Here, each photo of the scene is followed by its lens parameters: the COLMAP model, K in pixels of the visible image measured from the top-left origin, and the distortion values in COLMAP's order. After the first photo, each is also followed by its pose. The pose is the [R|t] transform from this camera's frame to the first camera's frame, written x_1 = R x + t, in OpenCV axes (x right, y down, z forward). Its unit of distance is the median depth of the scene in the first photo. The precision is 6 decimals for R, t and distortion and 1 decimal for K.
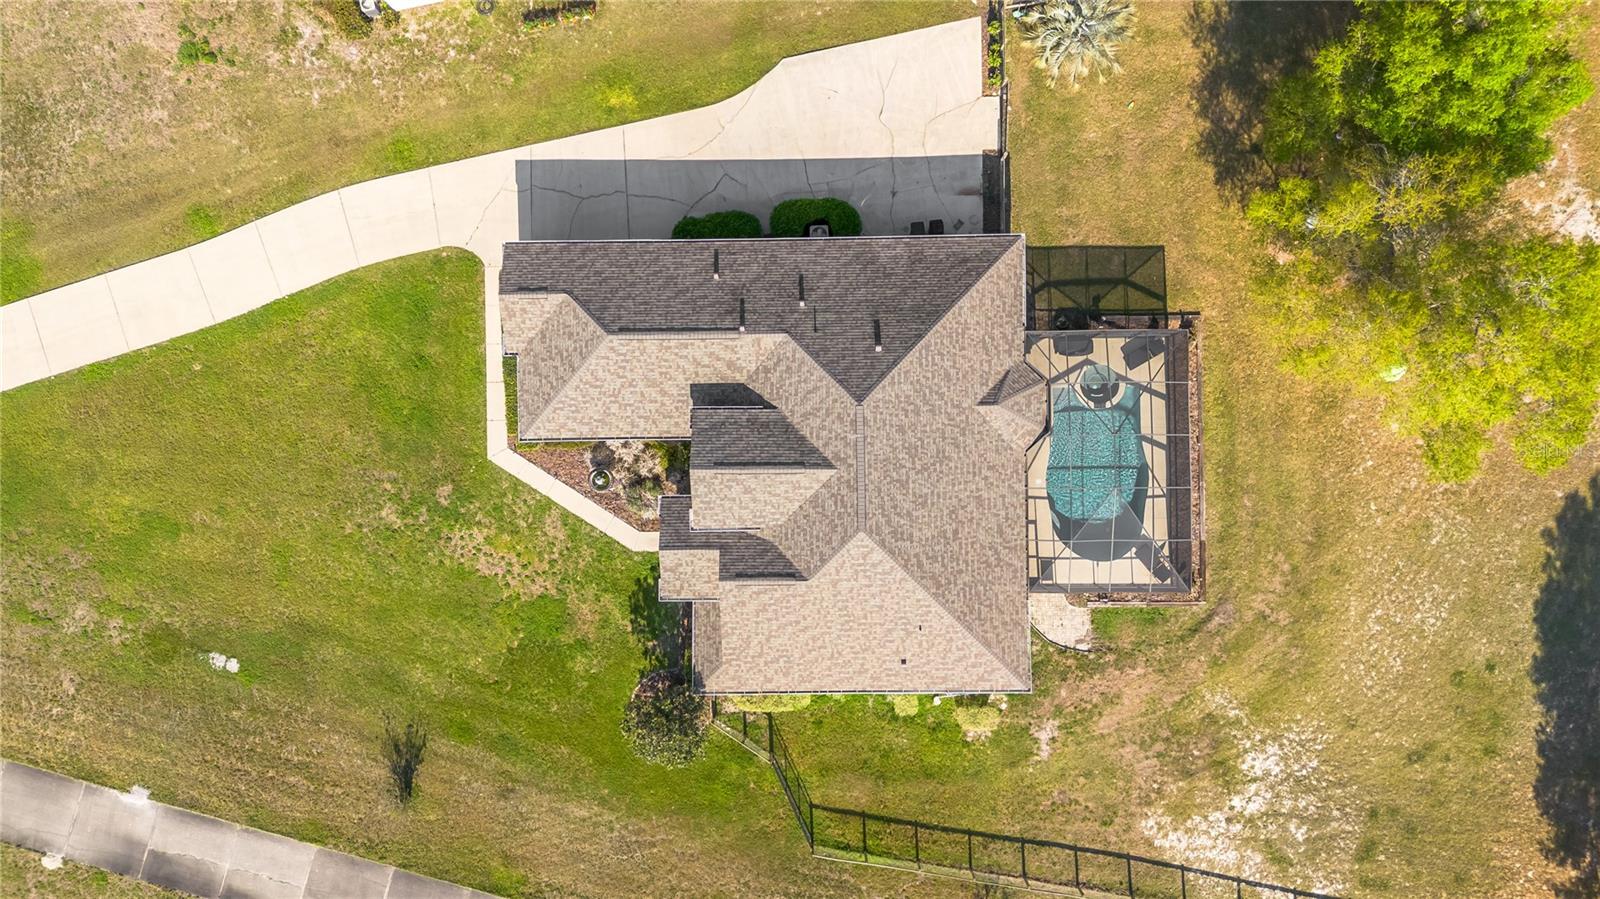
lens RADIAL K [[1131.7, 0, 801.4], [0, 1131.7, 454.9], [0, 0, 1]] dist [0.049614, -0.033370]
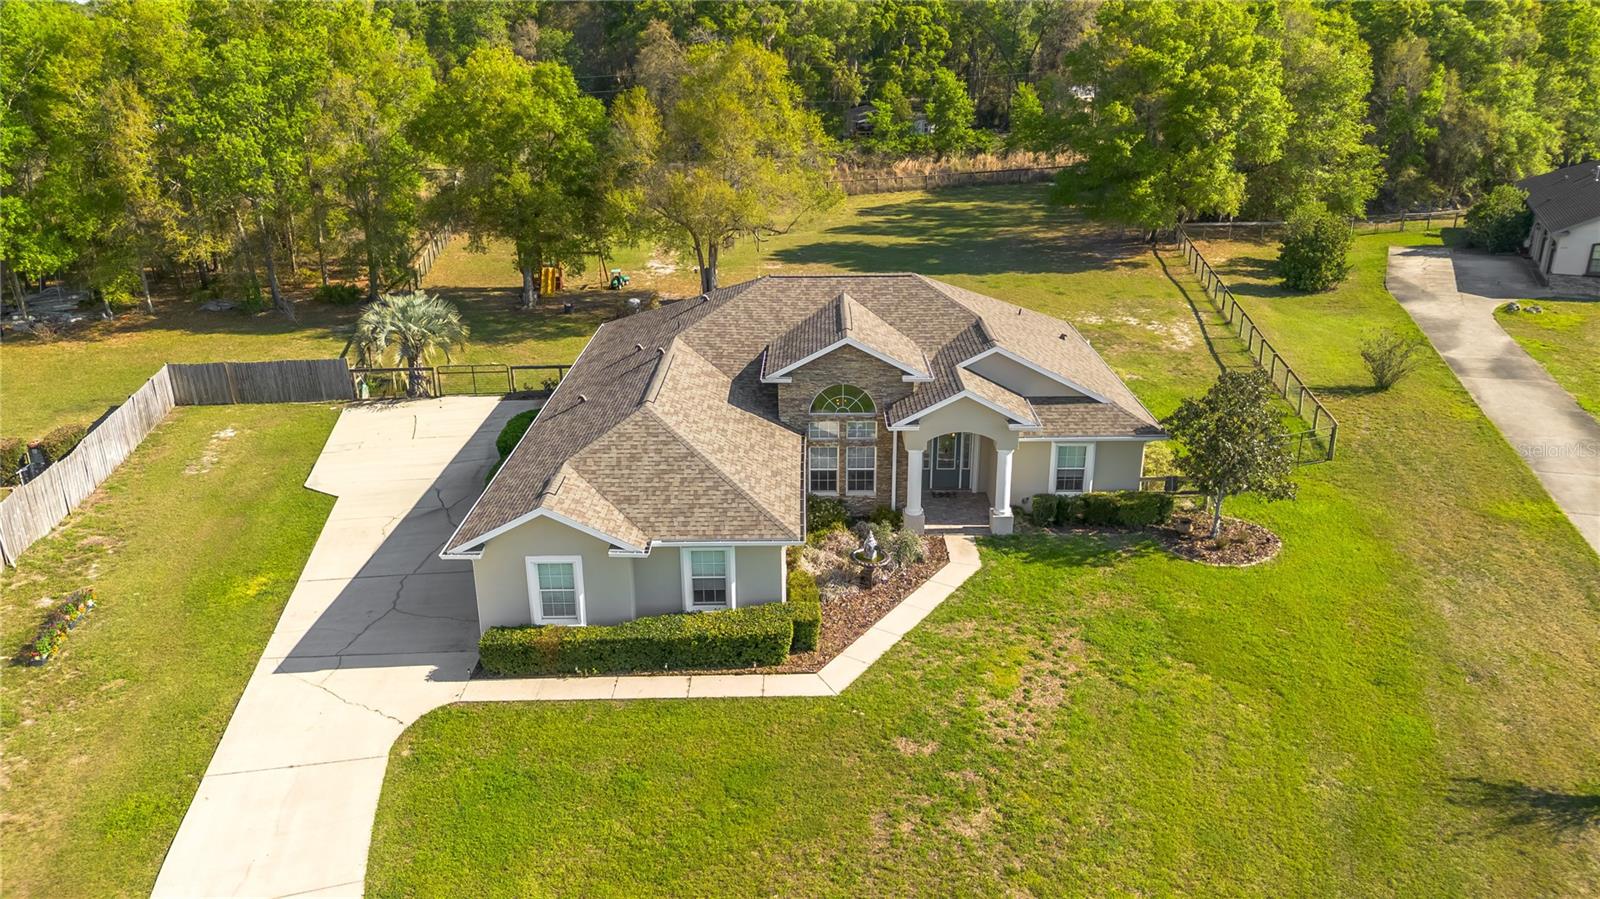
lens RADIAL K [[1131.7, 0, 805.8], [0, 1131.7, 445.5], [0, 0, 1]] dist [0.049614, -0.033370]
pose [[0.015951, -0.332494, 0.942970, -0.723918], [0.999782, -0.007426, -0.019531, 0.000149], [0.013496, 0.943076, 0.332303, 0.735011]]
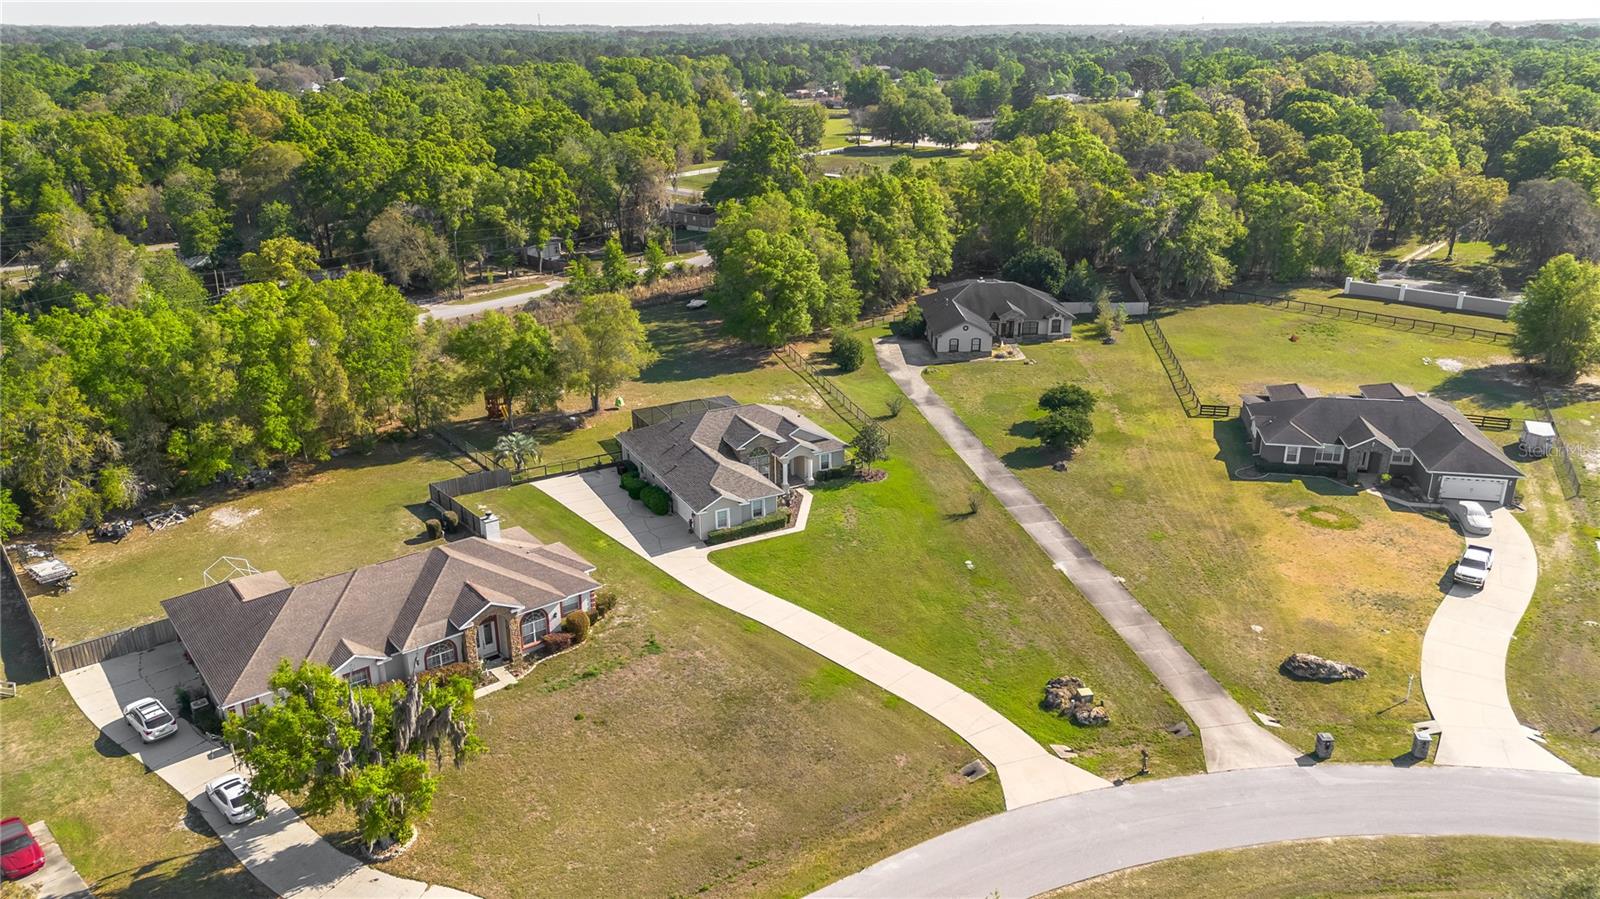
lens RADIAL K [[1131.7, 0, 806.5], [0, 1131.7, 447.6], [0, 0, 1]] dist [0.049614, -0.033370]
pose [[-0.444835, -0.295410, 0.845491, -1.874098], [0.895440, -0.165247, 0.413377, -0.768807], [0.017599, 0.940971, 0.338030, 0.225237]]
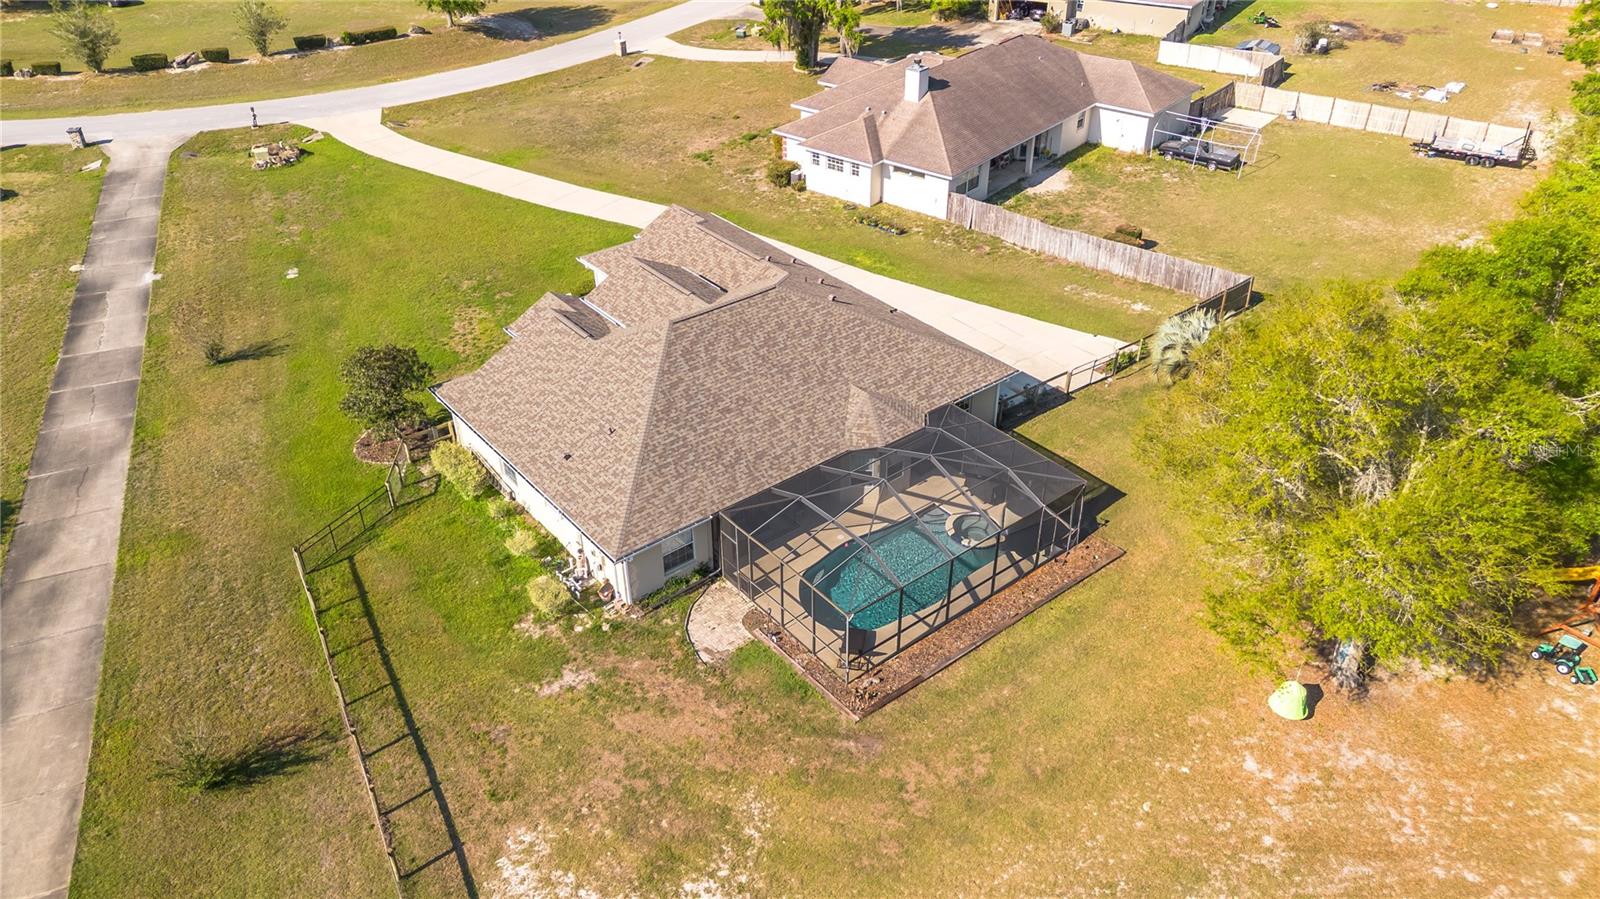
lens RADIAL K [[1131.7, 0, 806.4], [0, 1131.7, 446.6], [0, 0, 1]] dist [0.049614, -0.033370]
pose [[0.619506, 0.446597, -0.645573, 0.697238], [-0.784967, 0.345819, -0.514039, 0.444965], [-0.006317, 0.825203, 0.564800, 0.479114]]
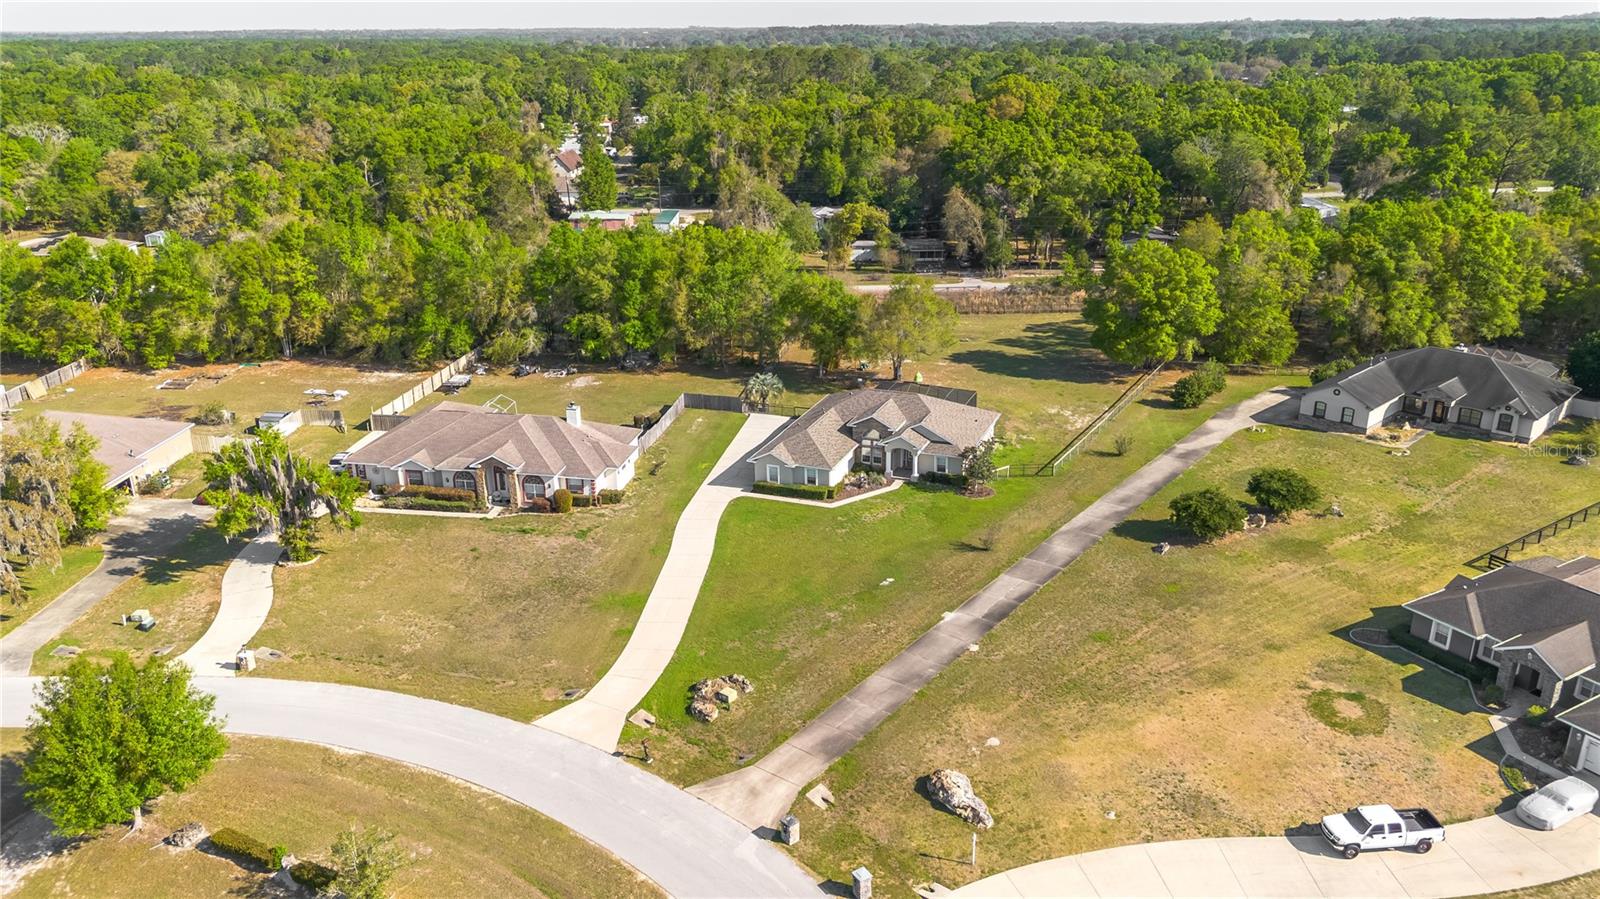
lens RADIAL K [[1131.7, 0, 806.8], [0, 1131.7, 453.5], [0, 0, 1]] dist [0.049614, -0.033370]
pose [[0.380550, -0.313702, 0.869927, -2.030323], [0.924701, 0.118465, -0.361792, 0.682759], [0.010439, 0.942103, 0.335162, 0.238795]]
